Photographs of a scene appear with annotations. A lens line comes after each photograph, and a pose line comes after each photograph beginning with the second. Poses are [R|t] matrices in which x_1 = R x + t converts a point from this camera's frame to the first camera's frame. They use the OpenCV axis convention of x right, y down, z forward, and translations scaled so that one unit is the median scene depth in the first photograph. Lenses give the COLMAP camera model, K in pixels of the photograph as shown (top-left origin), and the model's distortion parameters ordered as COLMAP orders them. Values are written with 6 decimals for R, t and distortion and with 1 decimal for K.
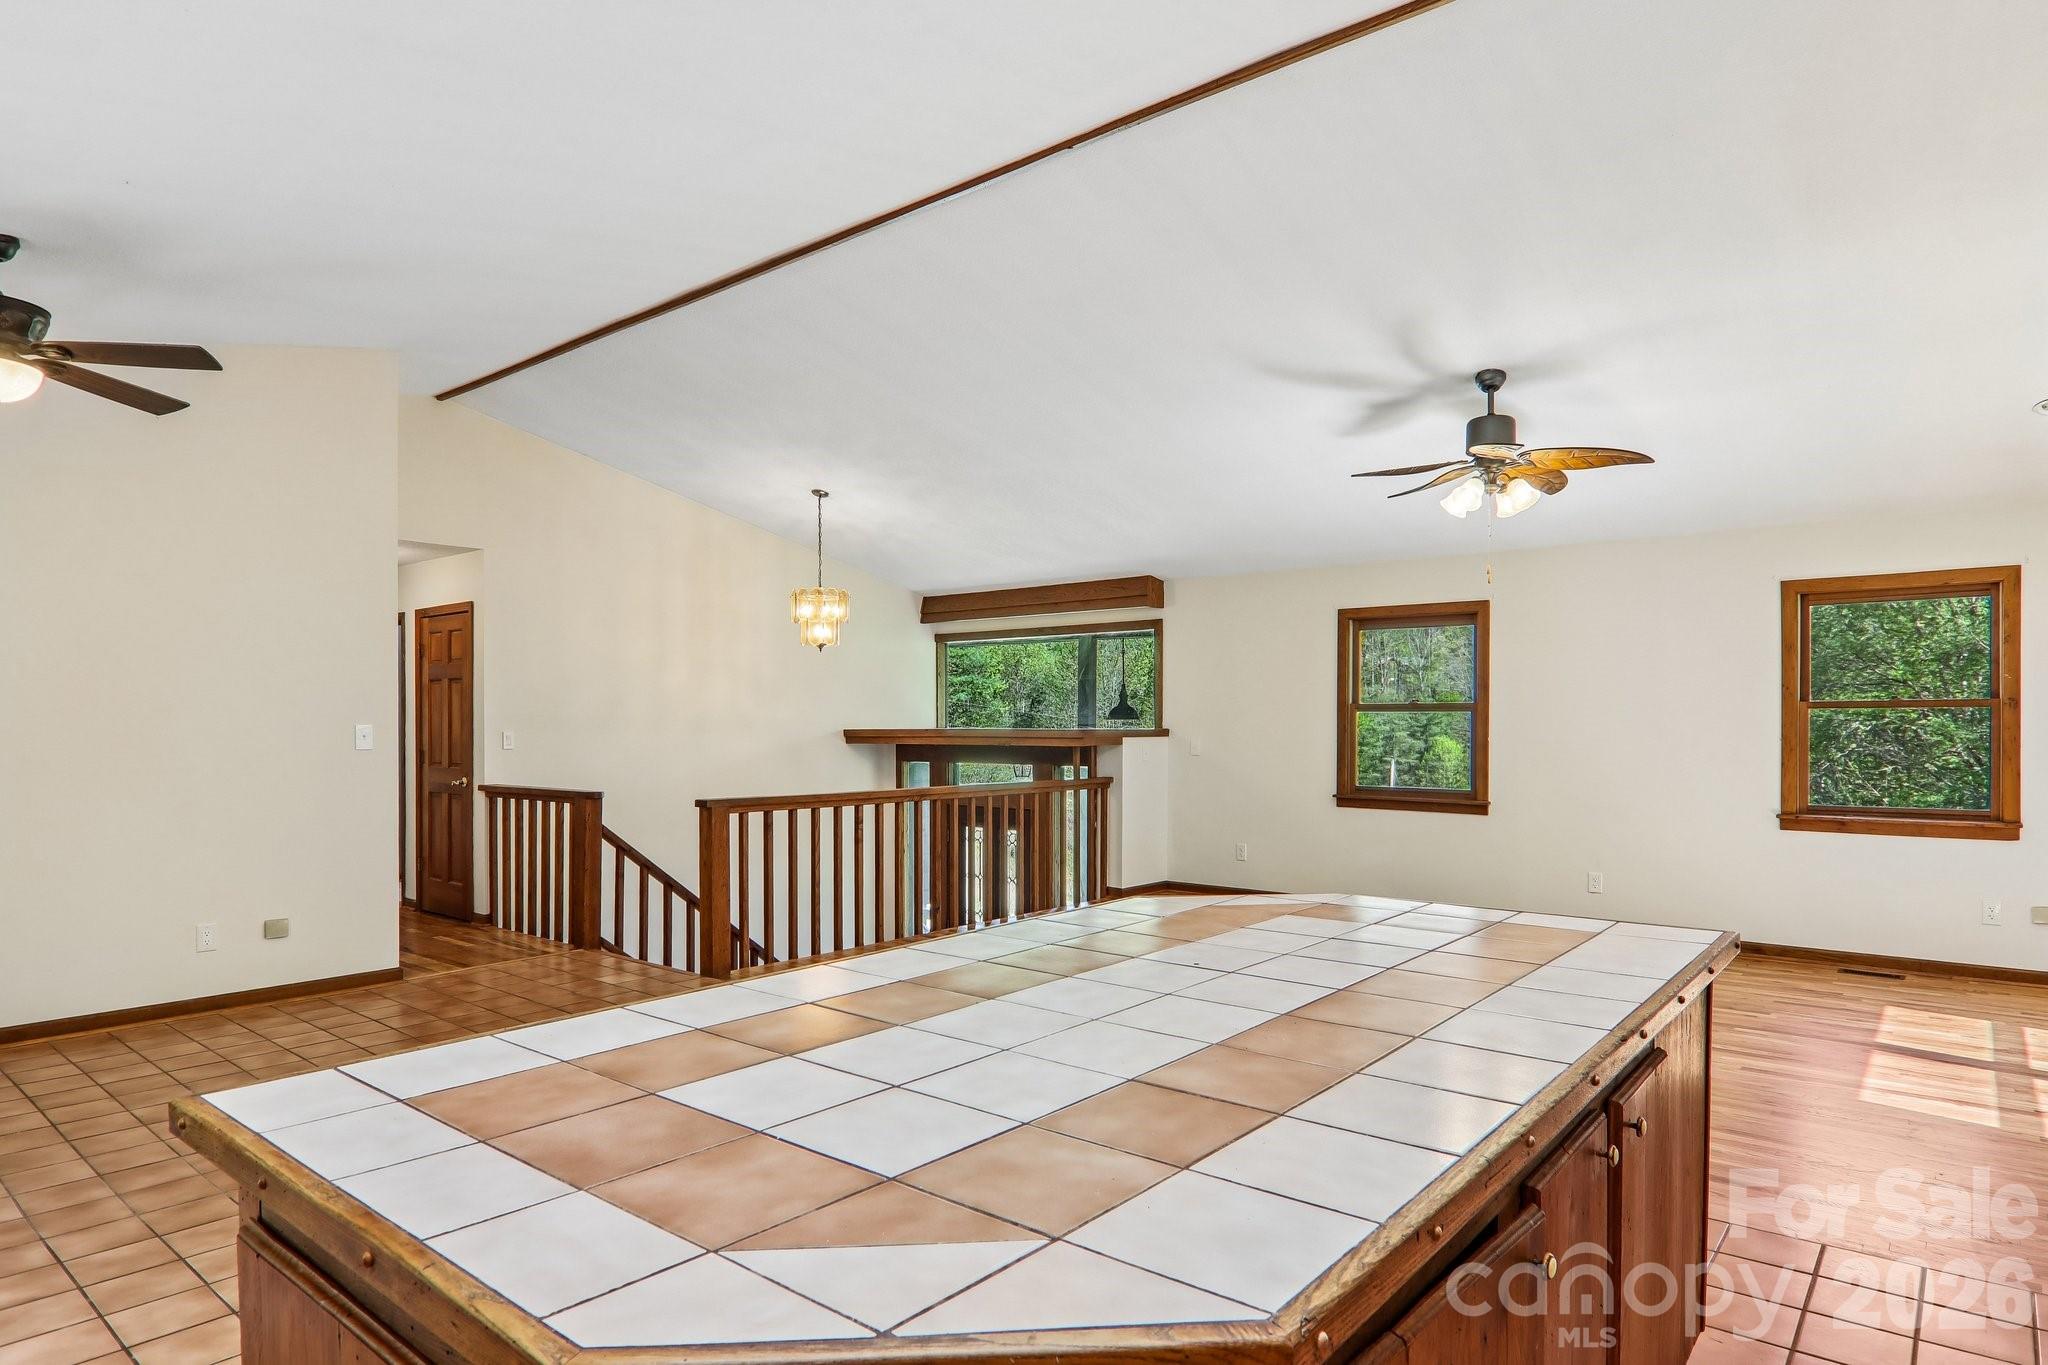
lens RADIAL K [[1140.1, 0, 1029.9], [0, 1140.1, 721.8], [0, 0, 1]] dist [-0.007175, -0.006429]
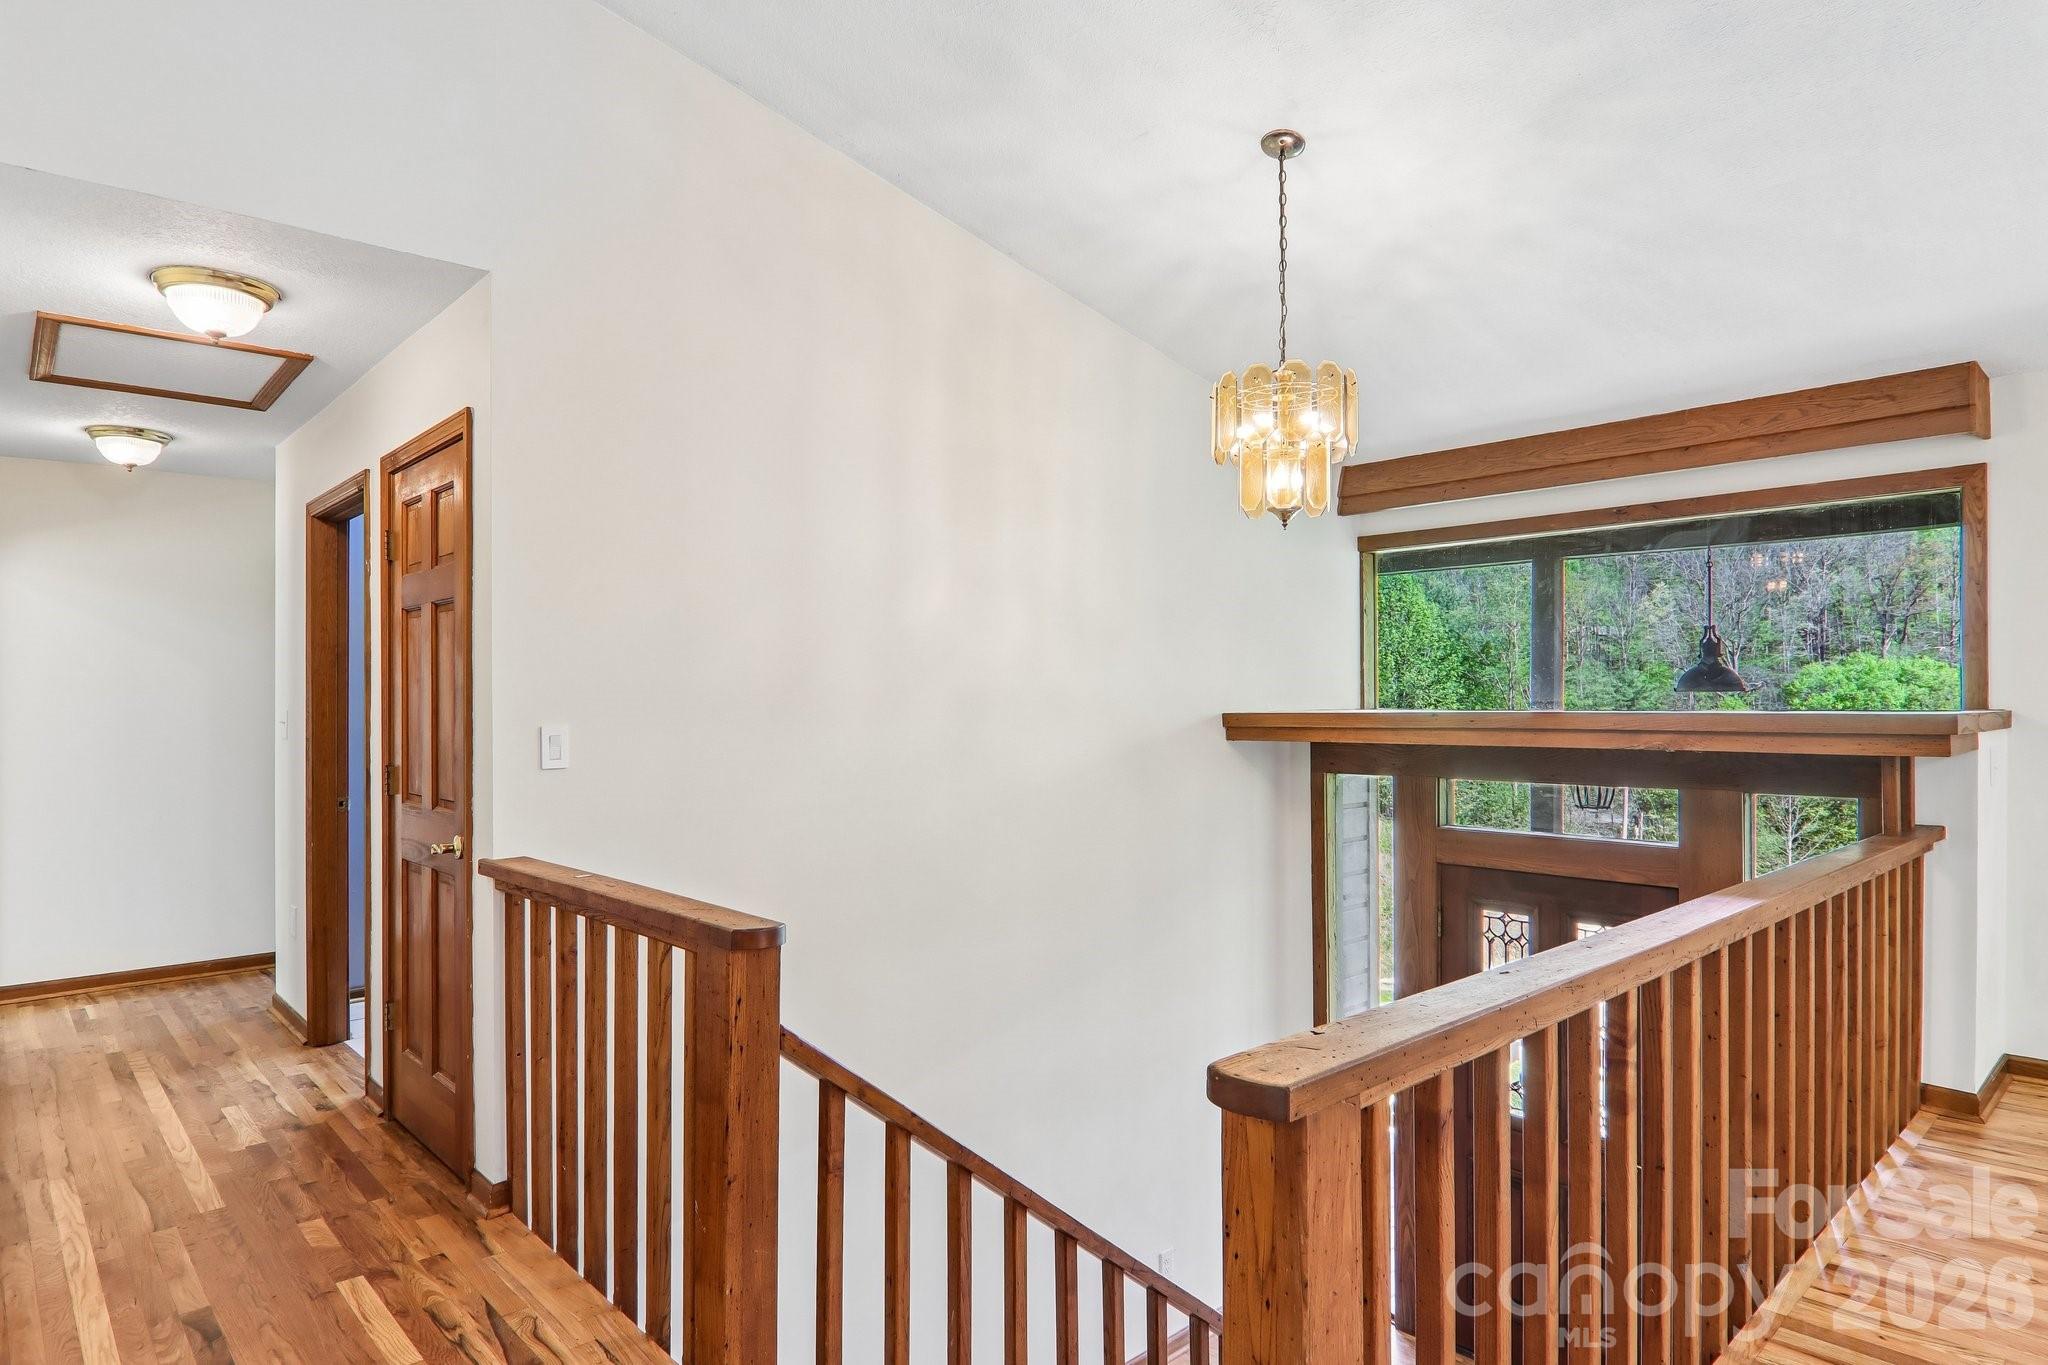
lens RADIAL K [[1140.1, 0, 1021.0], [0, 1140.1, 686.9], [0, 0, 1]] dist [-0.007175, -0.006429]
pose [[0.989869, -0.006995, -0.141810, -0.224531], [0.005521, 0.999927, -0.010779, -0.000130], [0.141875, 0.009887, 0.989835, 0.591439]]
